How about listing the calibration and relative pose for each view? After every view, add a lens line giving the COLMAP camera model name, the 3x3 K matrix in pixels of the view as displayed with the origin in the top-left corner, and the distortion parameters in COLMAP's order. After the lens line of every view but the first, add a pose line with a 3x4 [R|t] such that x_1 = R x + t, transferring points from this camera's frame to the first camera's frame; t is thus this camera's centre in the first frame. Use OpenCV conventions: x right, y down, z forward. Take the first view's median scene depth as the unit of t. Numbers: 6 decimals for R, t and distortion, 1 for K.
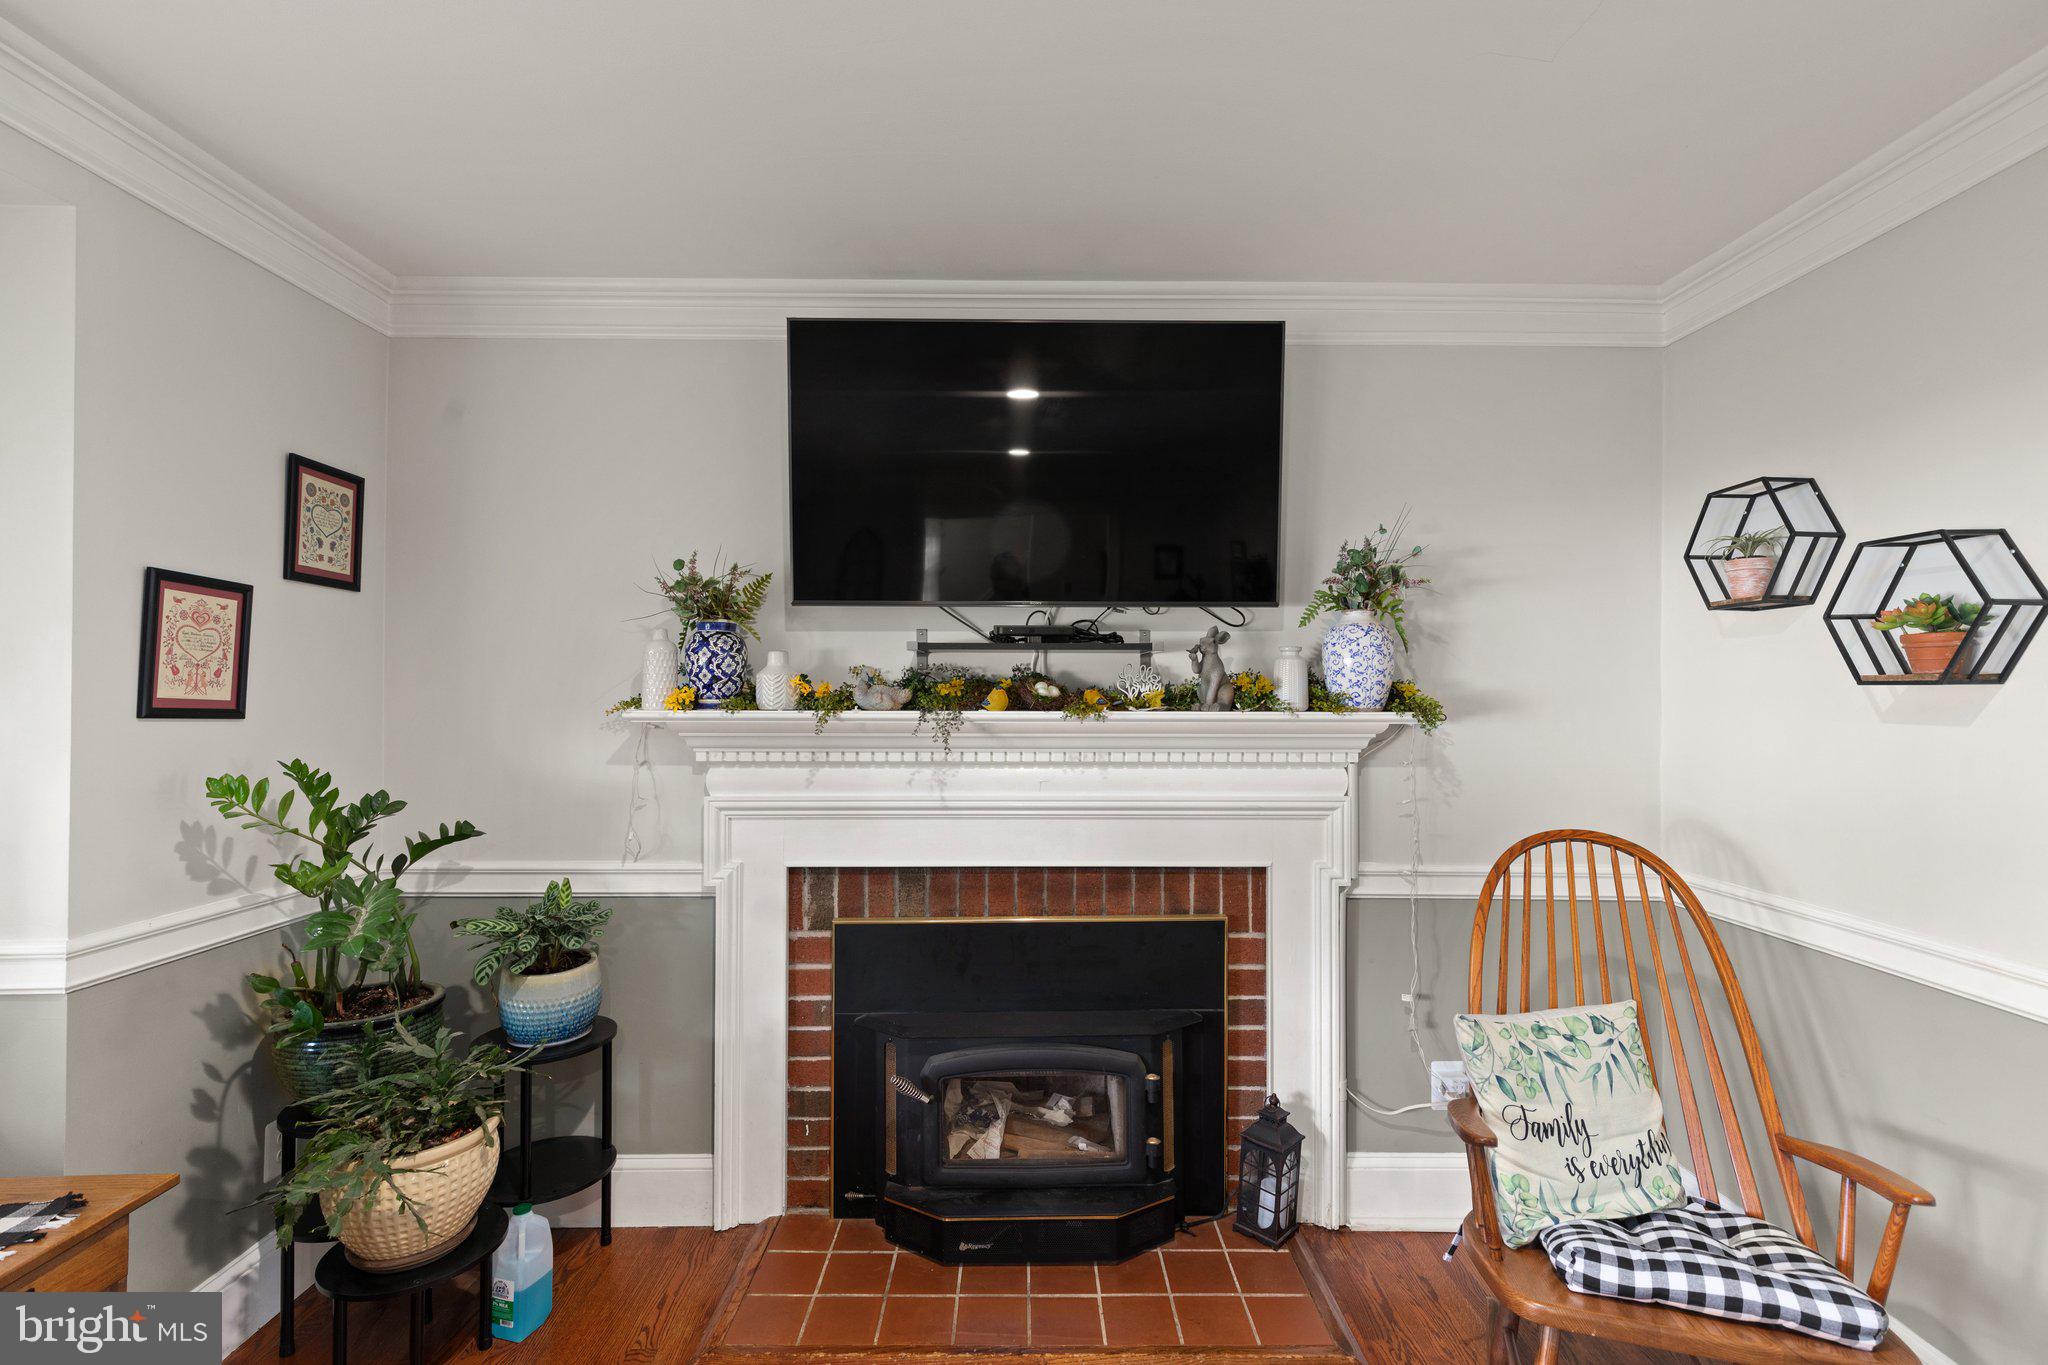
lens RADIAL K [[924.6, 0, 1029.2], [0, 924.6, 687.0], [0, 0, 1]] dist [0.001483, -0.000118]
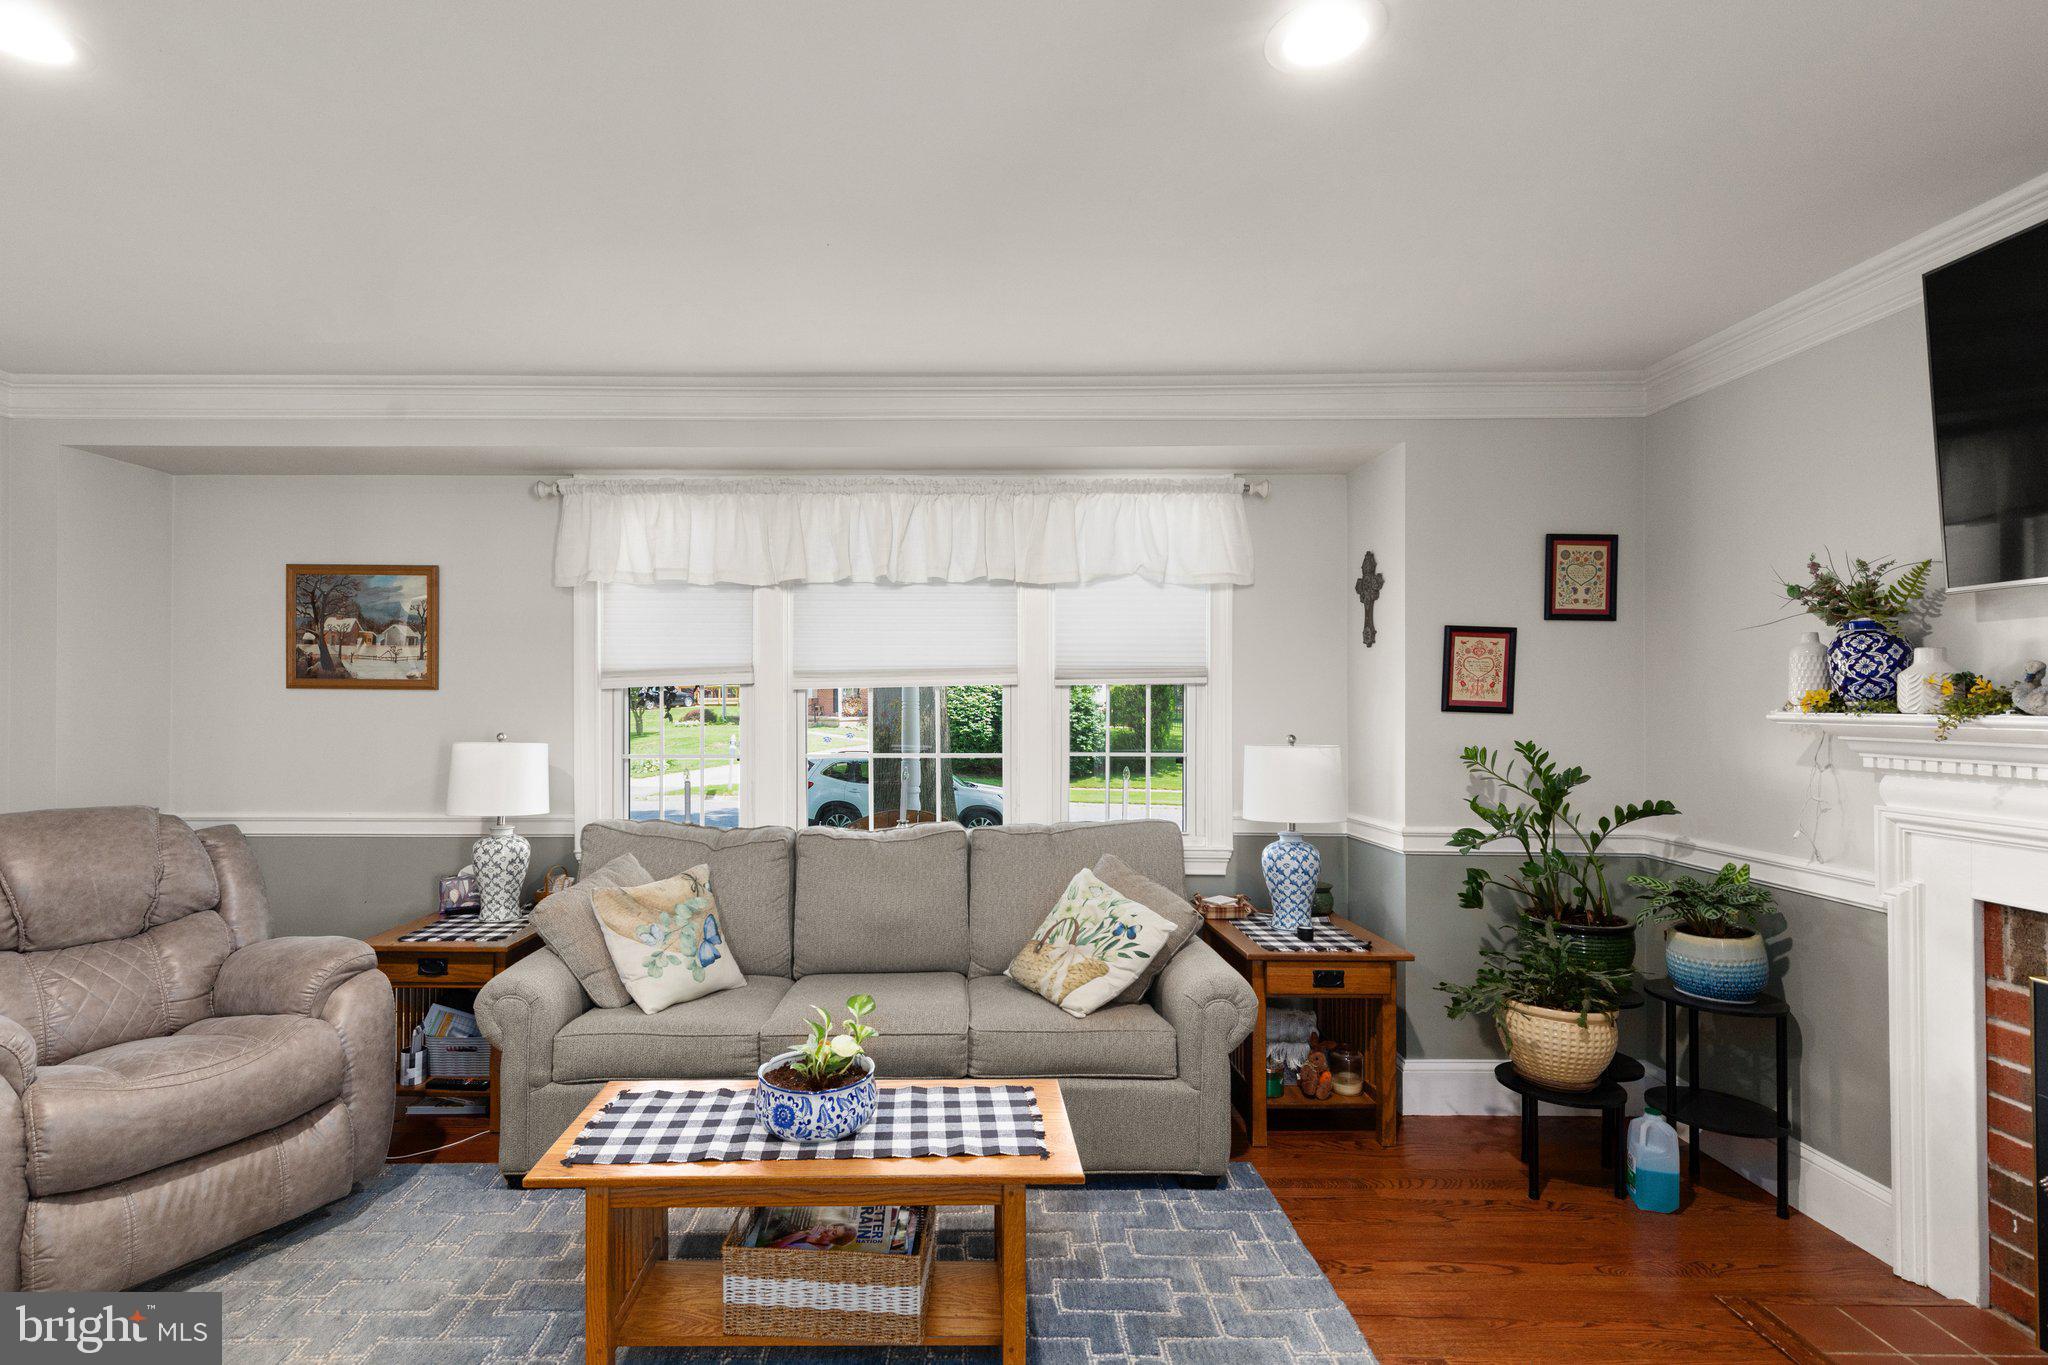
lens RADIAL K [[924.6, 0, 969.7], [0, 924.6, 691.3], [0, 0, 1]] dist [0.001483, -0.000118]
pose [[-0.007203, -0.010536, -0.999919, 0.635965], [0.007517, 0.999916, -0.010591, 0.005665], [0.999946, -0.007592, -0.007124, 0.085304]]
